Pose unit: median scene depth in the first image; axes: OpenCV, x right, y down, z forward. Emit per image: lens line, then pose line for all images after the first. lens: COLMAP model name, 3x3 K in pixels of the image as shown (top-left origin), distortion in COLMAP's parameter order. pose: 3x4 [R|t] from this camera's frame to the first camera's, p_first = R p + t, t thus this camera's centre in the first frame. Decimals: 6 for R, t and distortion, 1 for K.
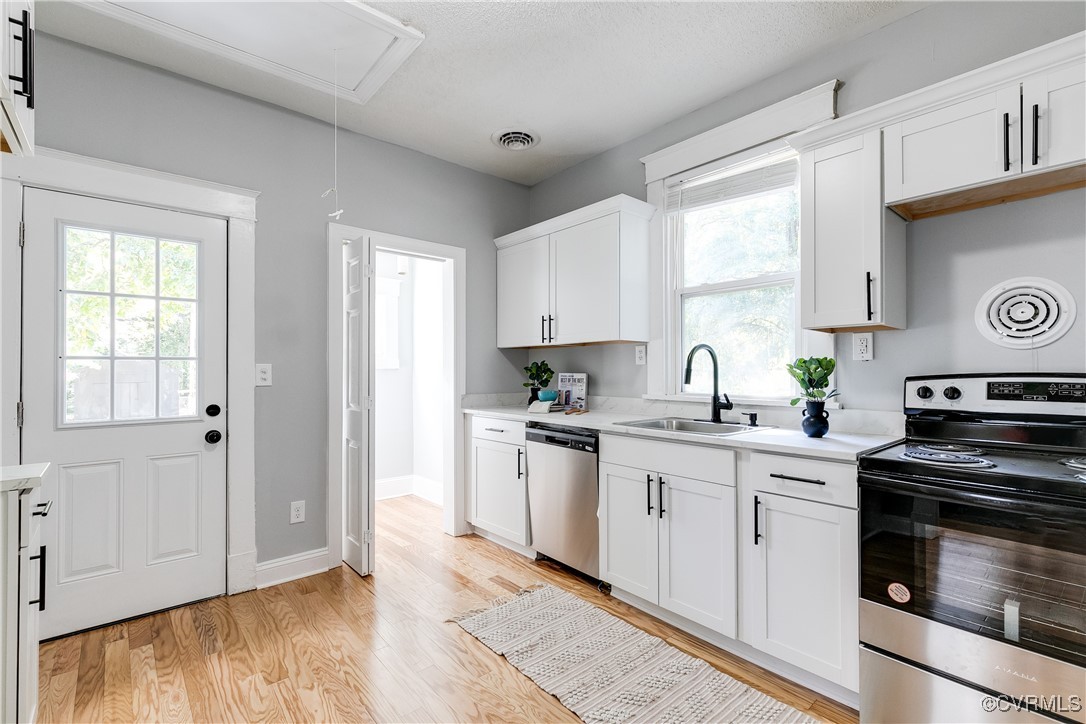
lens RADIAL K [[497.1, 0, 541.9], [0, 497.1, 366.4], [0, 0, 1]] dist [0.017174, -0.000353]
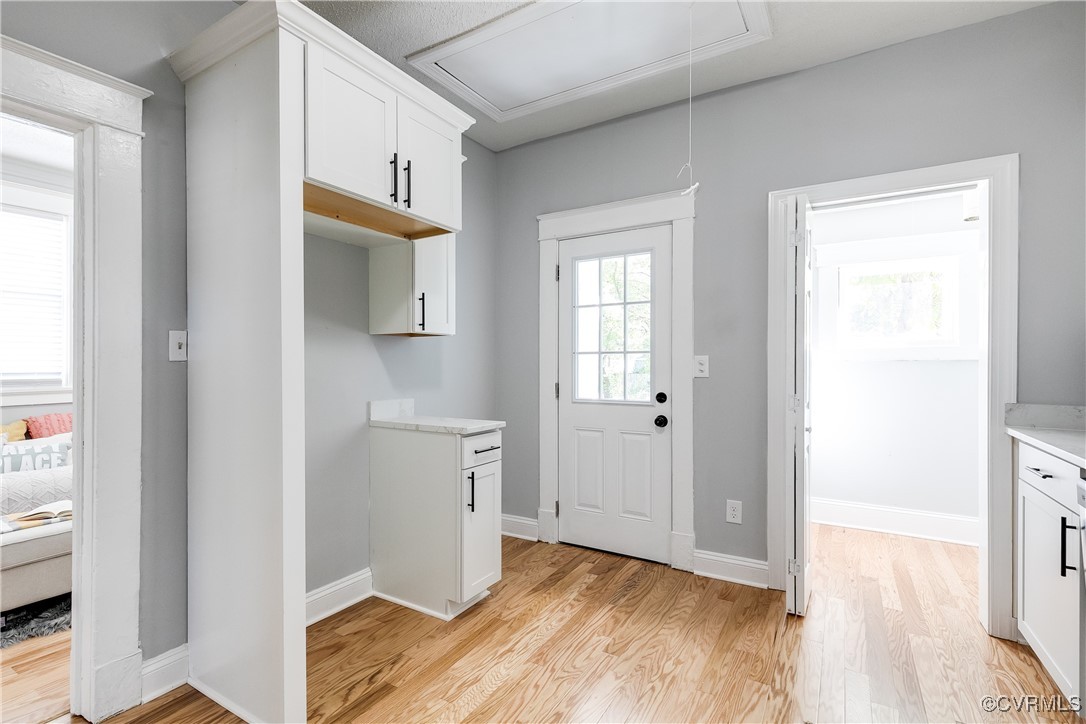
lens RADIAL K [[497.1, 0, 541.9], [0, 497.1, 366.4], [0, 0, 1]] dist [0.017174, -0.000353]
pose [[0.324277, 0.009597, -0.945914, 0.316534], [0.006264, 0.999905, 0.012292, 0.002238], [0.945942, -0.009911, 0.324186, 0.390915]]
